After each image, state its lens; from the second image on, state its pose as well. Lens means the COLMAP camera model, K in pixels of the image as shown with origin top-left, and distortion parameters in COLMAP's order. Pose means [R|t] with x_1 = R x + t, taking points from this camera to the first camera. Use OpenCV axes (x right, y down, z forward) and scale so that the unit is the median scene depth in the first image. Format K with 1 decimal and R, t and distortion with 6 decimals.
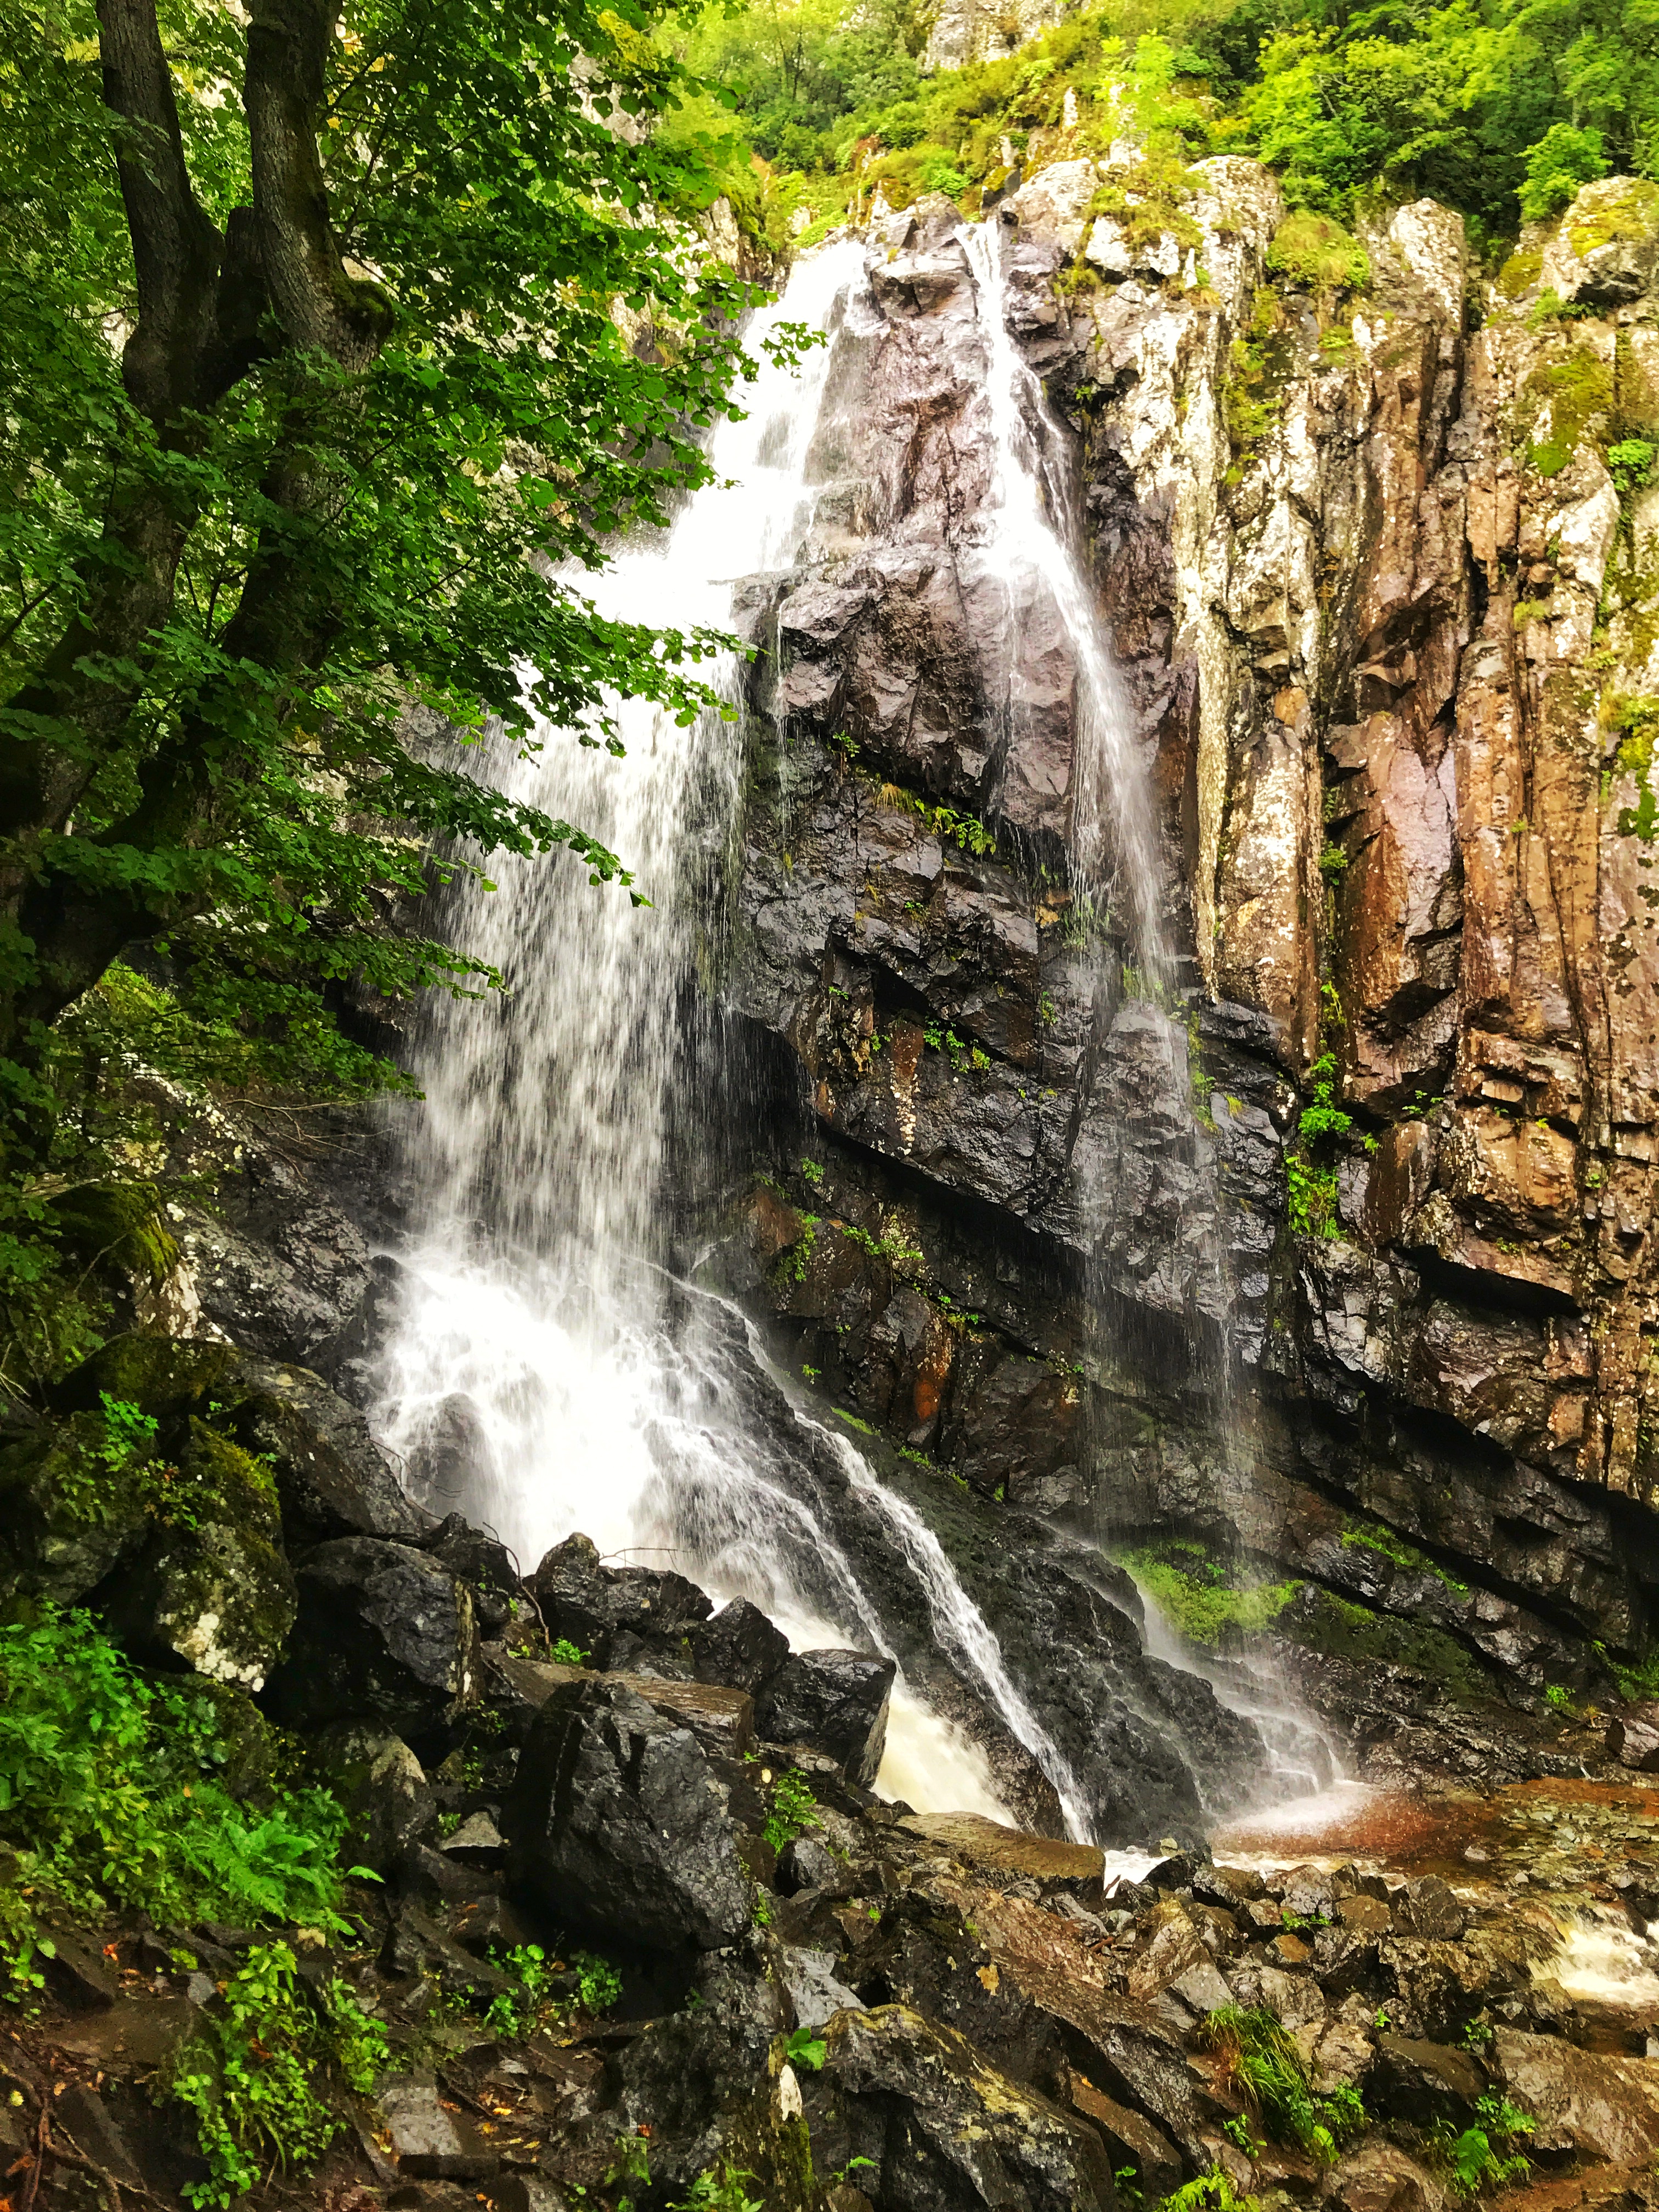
lens RADIAL K [[1812.9, 0, 833.2], [0, 1812.9, 1094.2], [0, 0, 1]] dist [0.070066, -0.163761]
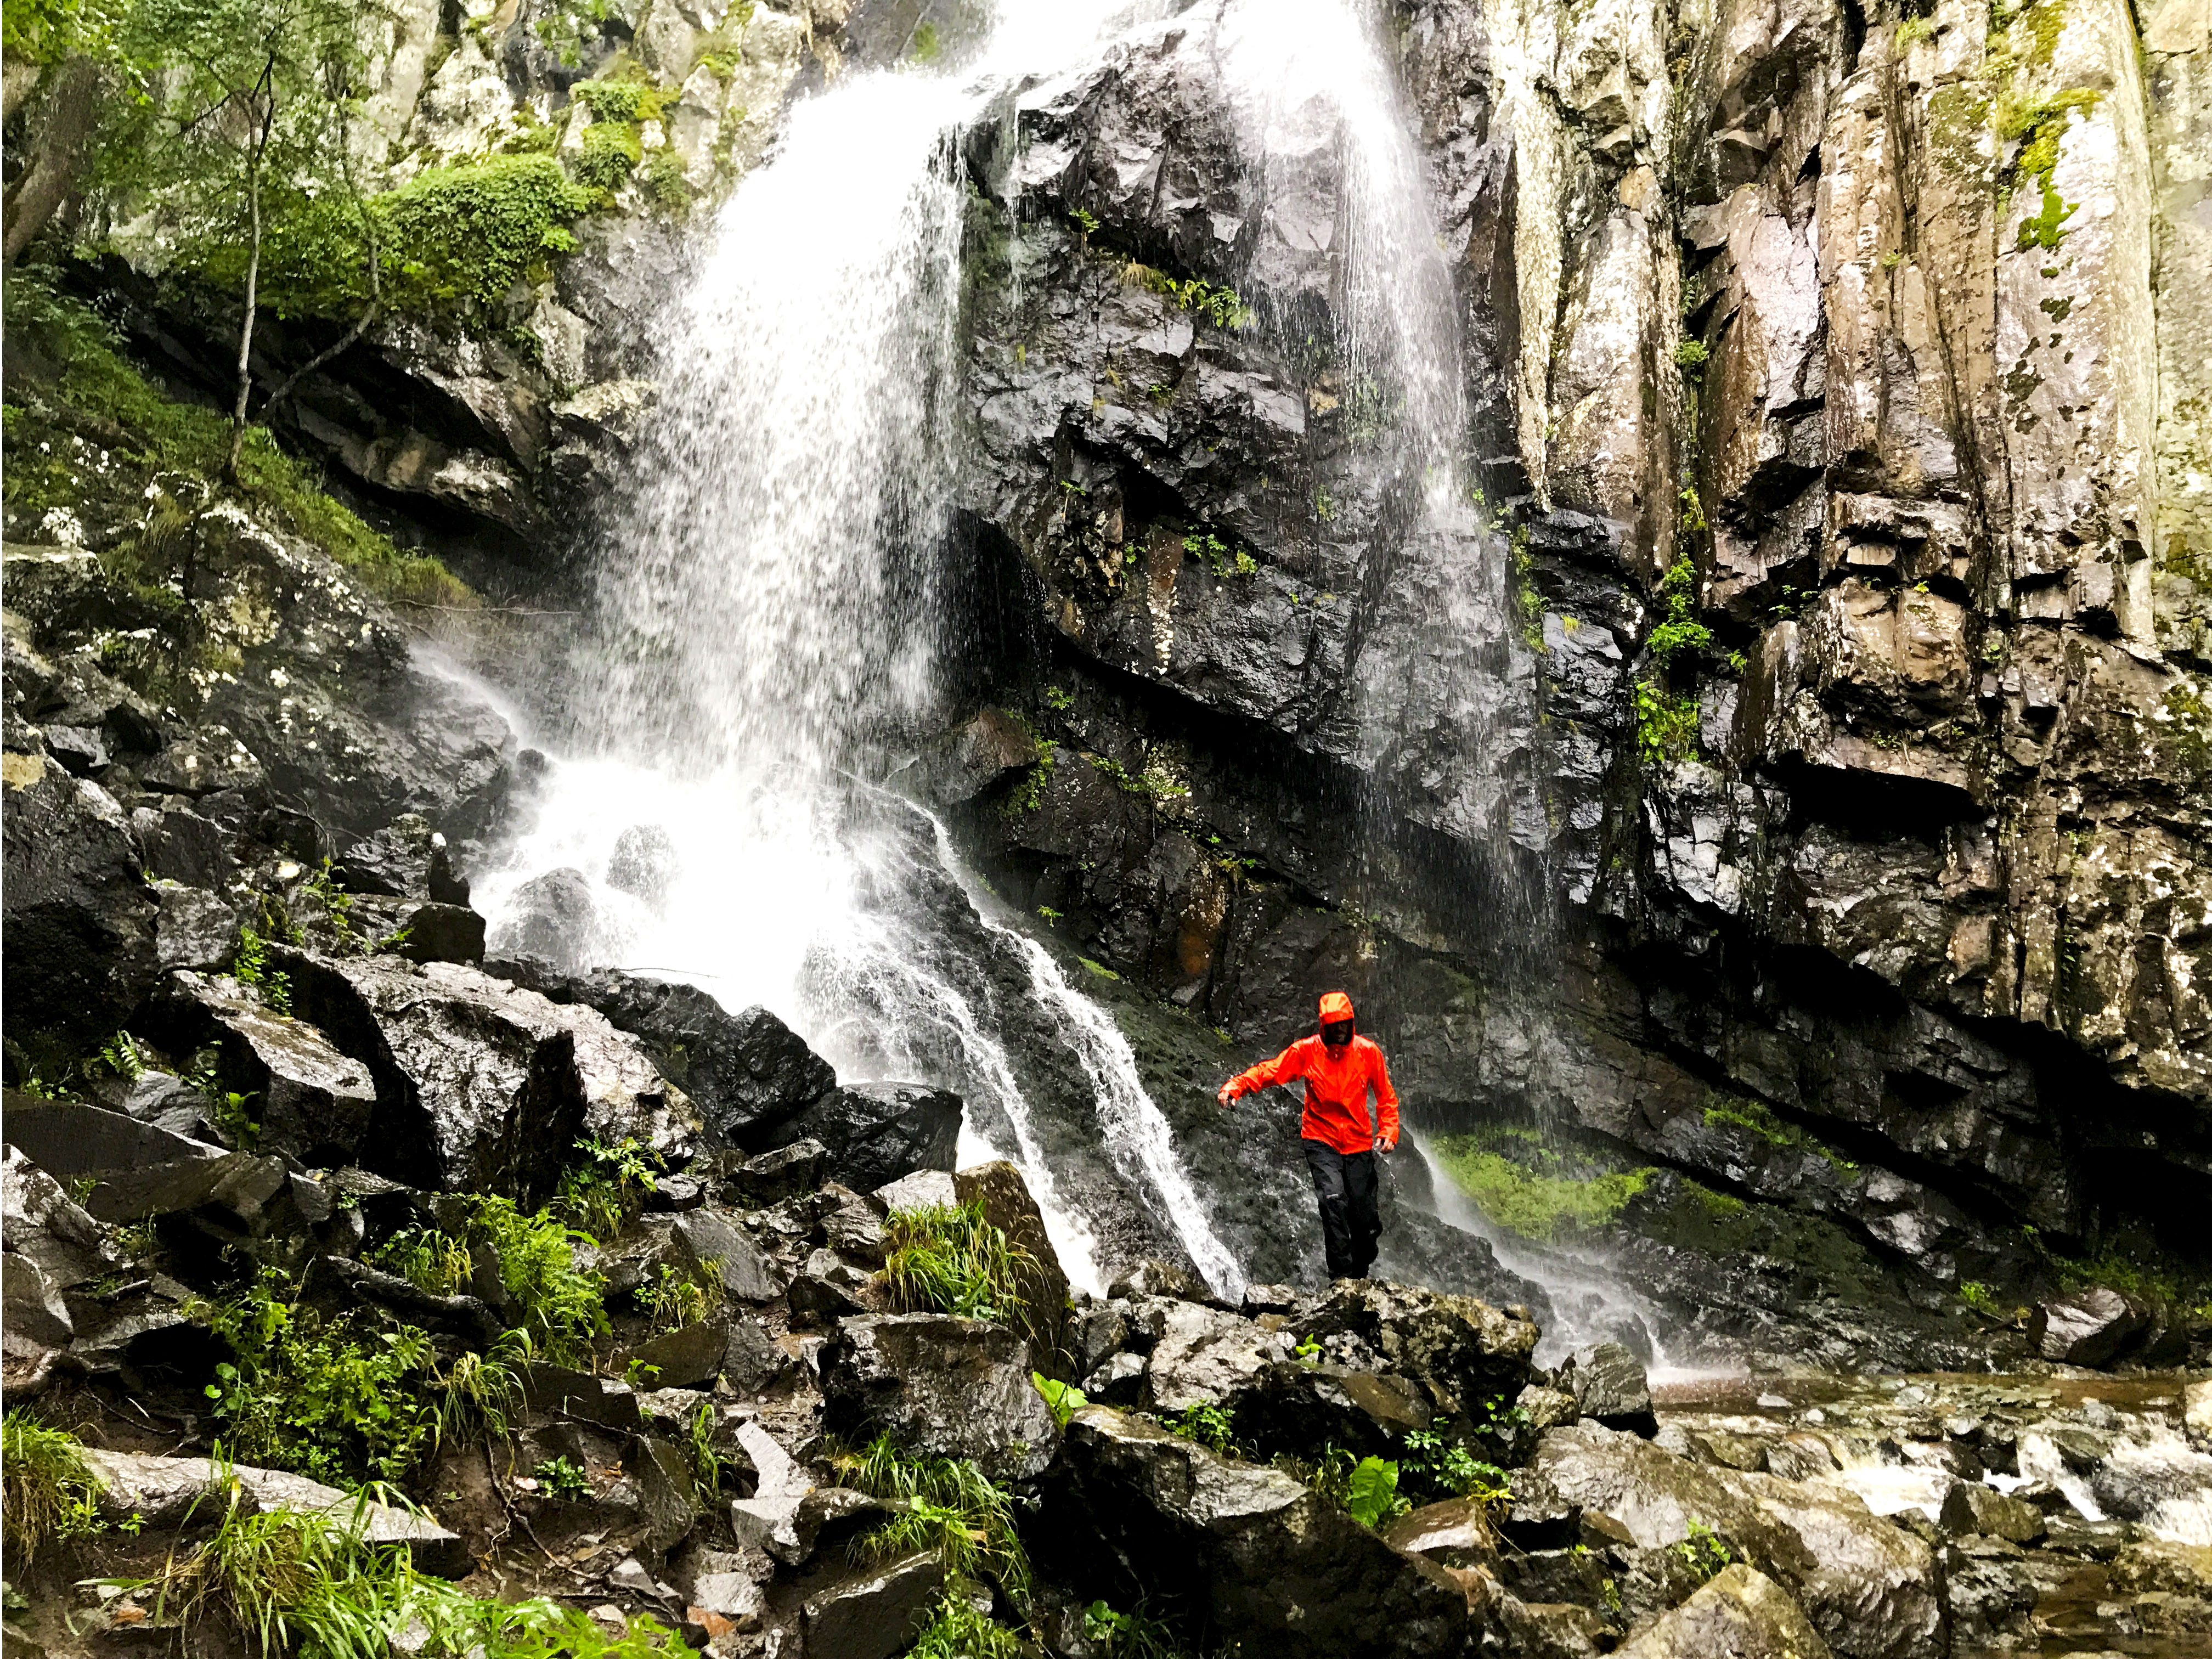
lens RADIAL K [[1812.9, 0, 1108.8], [0, 1812.9, 816.0], [0, 0, 1]] dist [0.070066, -0.163761]
pose [[0.984506, -0.034107, -0.172003, 0.161960], [0.021765, 0.997085, -0.073134, 0.164554], [0.173996, 0.068257, 0.982378, 0.136257]]
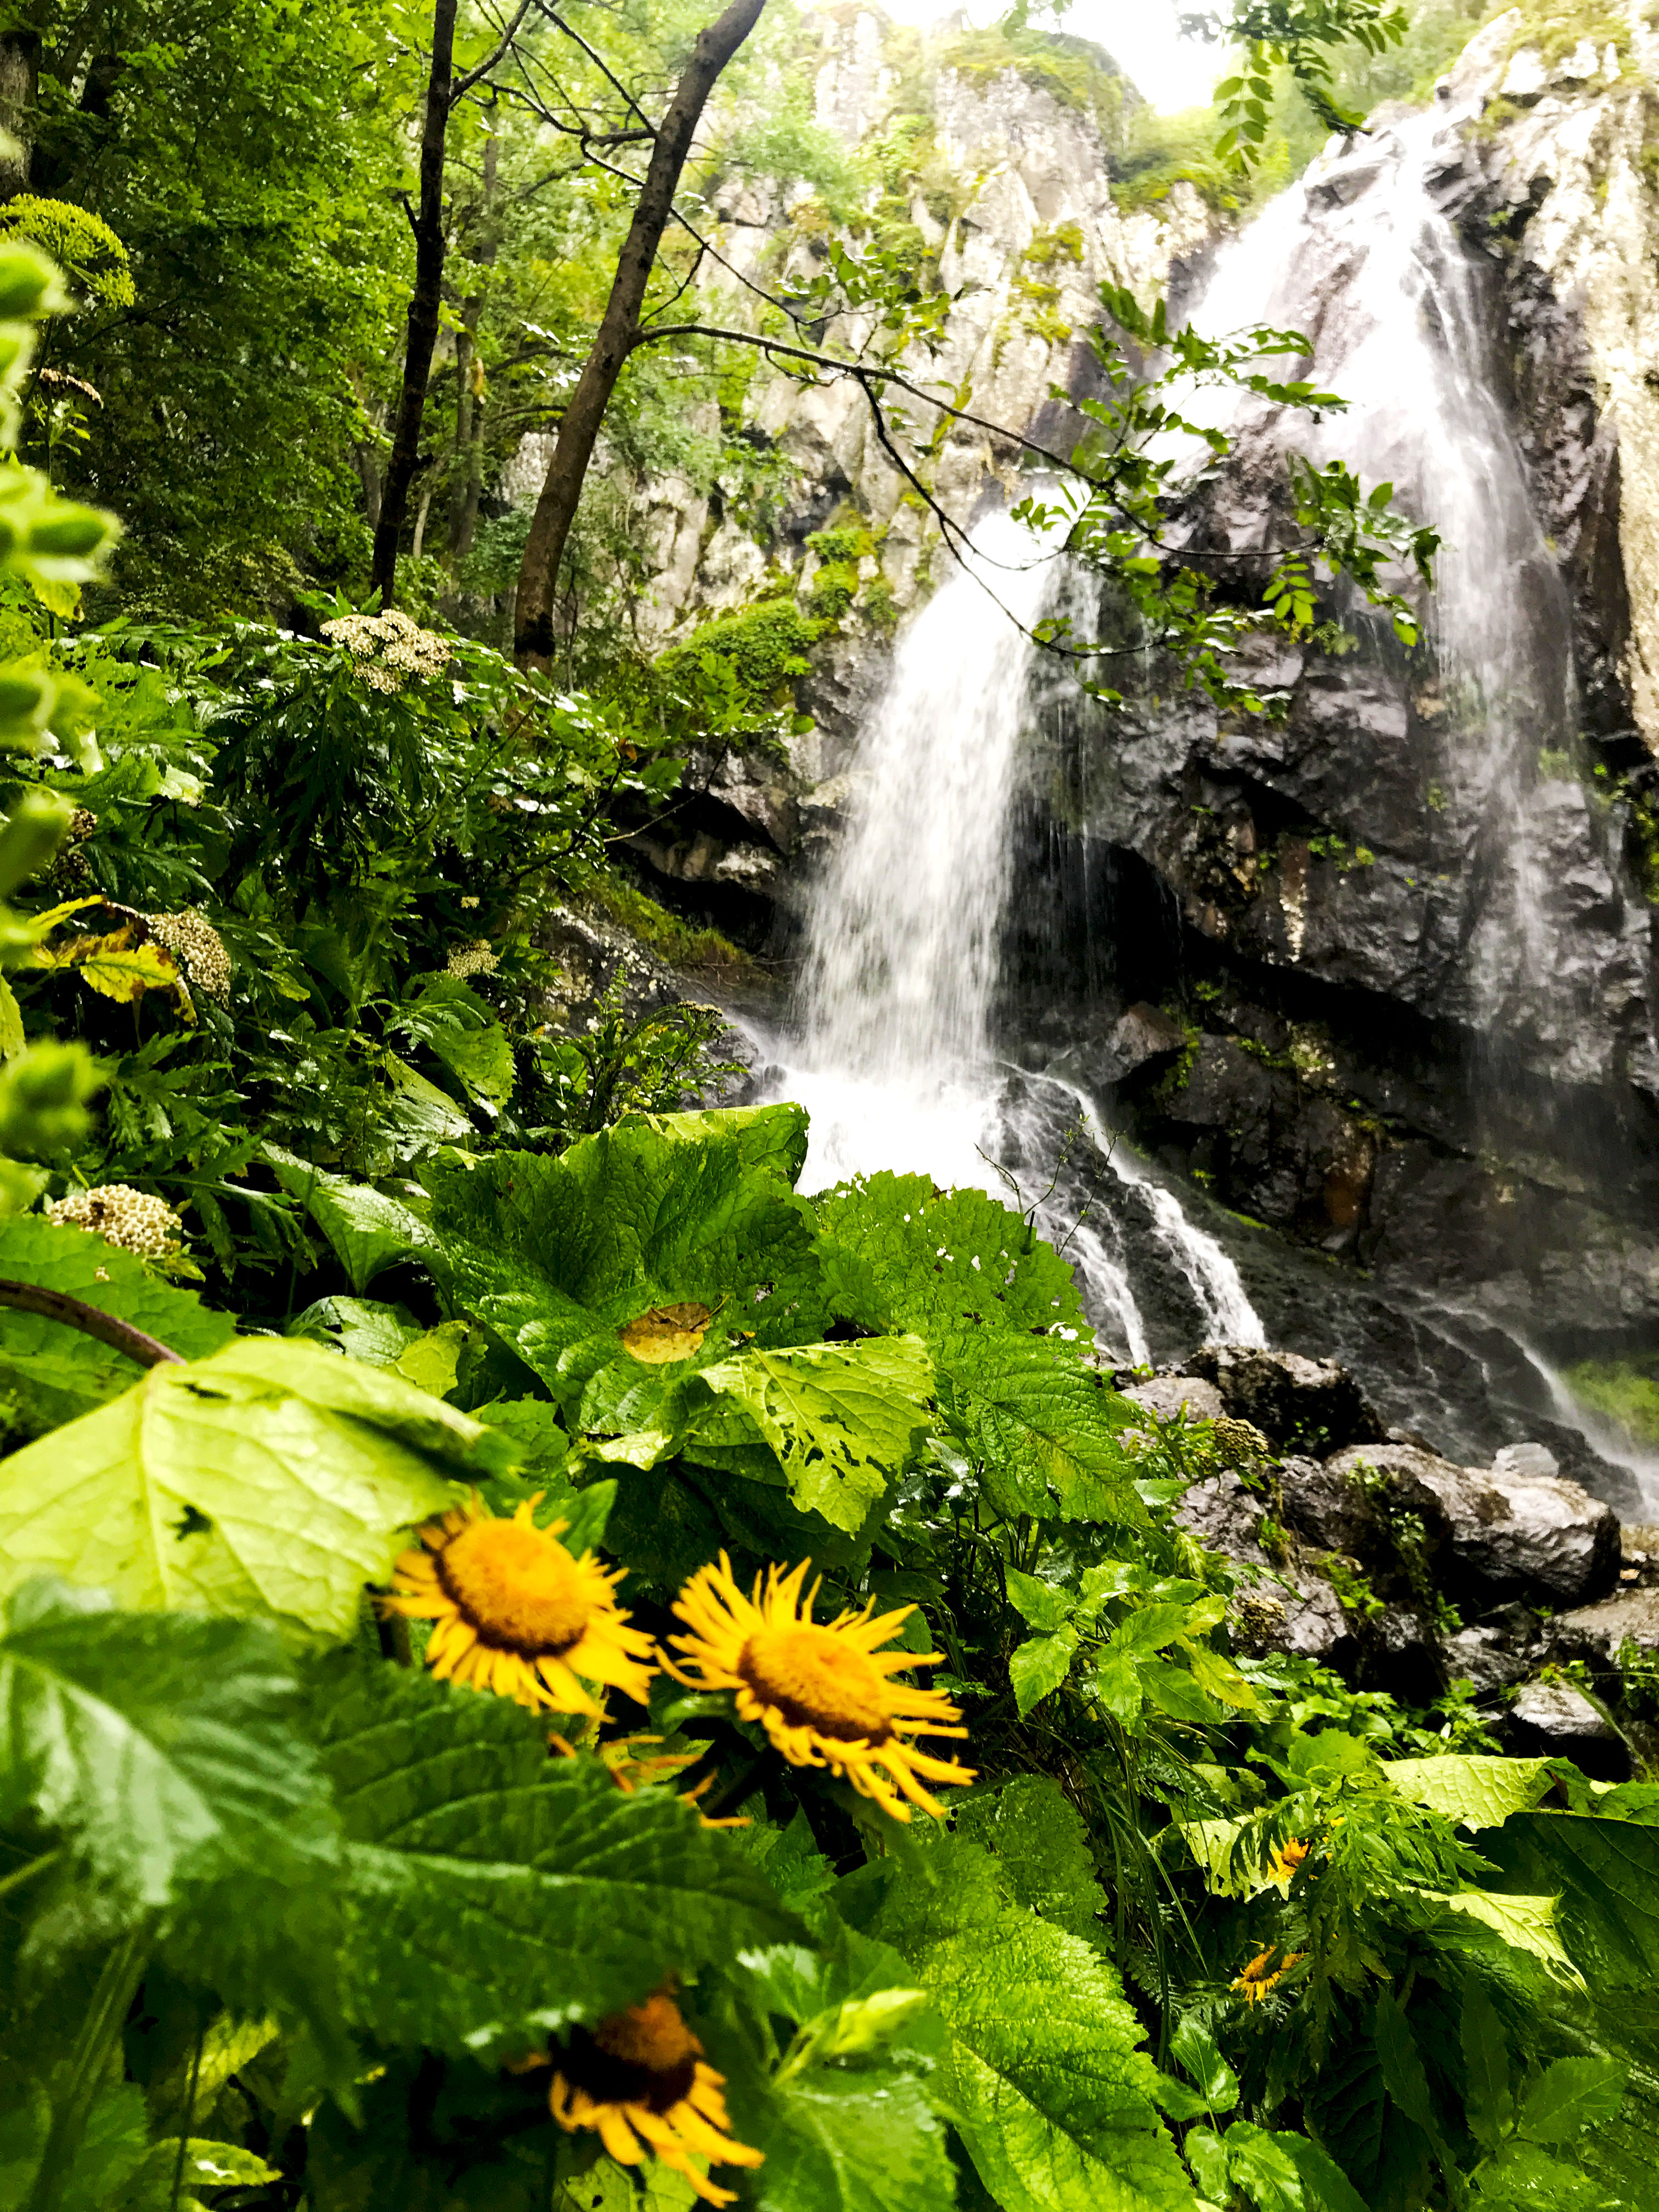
lens RADIAL K [[1841.6, 0, 834.9], [0, 1841.6, 1097.0], [0, 0, 1]] dist [0.012284, -0.003200]
pose [[0.861445, -0.110077, -0.495778, 0.314601], [0.054660, 0.990653, -0.124979, 0.219106], [0.504901, 0.080563, 0.859409, 0.003818]]
